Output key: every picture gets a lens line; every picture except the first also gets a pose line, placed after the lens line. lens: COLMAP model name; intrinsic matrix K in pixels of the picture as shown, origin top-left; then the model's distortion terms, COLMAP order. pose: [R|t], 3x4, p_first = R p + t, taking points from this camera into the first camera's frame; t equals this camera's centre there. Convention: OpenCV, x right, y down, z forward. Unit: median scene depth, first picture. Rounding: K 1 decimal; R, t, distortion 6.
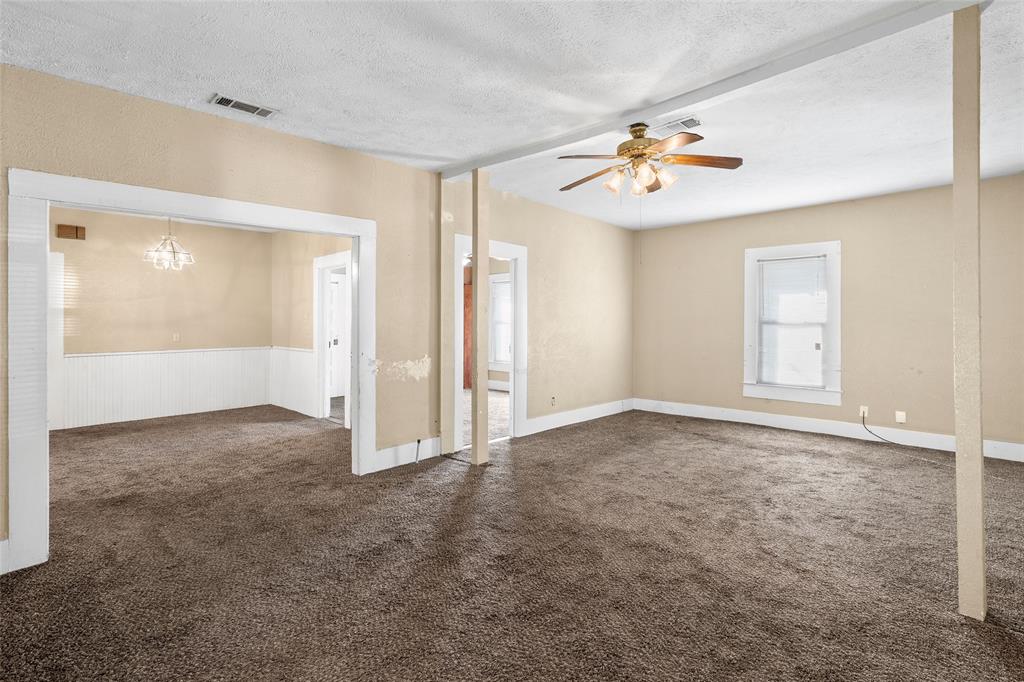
lens RADIAL K [[476.4, 0, 508.5], [0, 476.4, 323.3], [0, 0, 1]] dist [-0.001325, 0.000158]
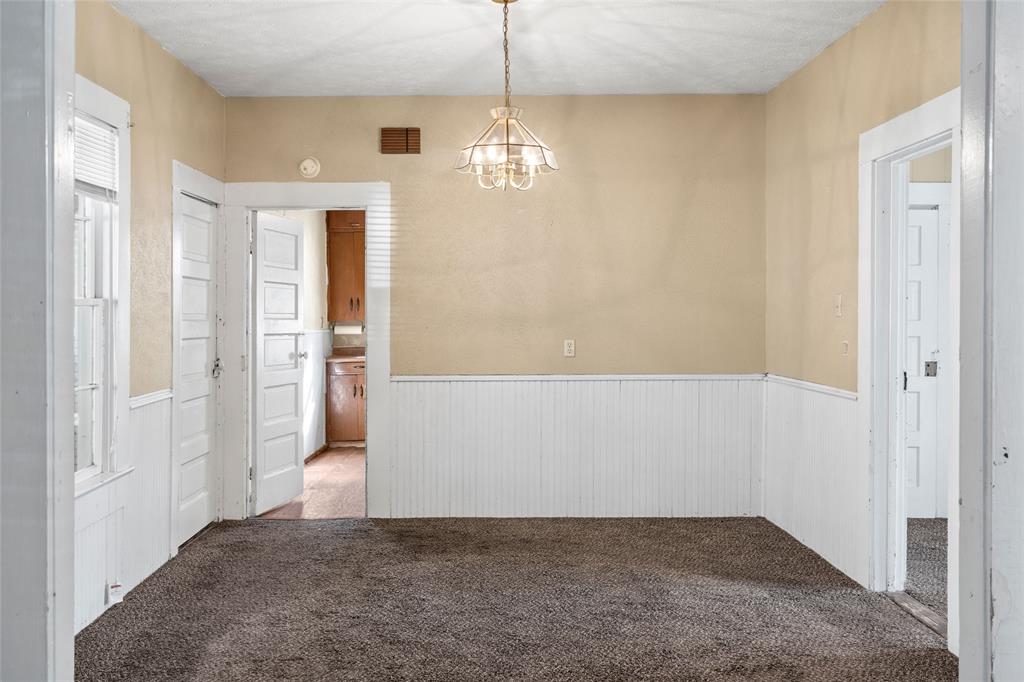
lens RADIAL K [[924.2, 0, 510.0], [0, 924.2, 321.0], [0, 0, 1]] dist [0.000983, -0.074248]
pose [[0.702372, 0.008444, -0.711760, -0.105512], [-0.004514, 0.999962, 0.007409, -0.003072], [0.711796, -0.001990, 0.702383, 0.340368]]
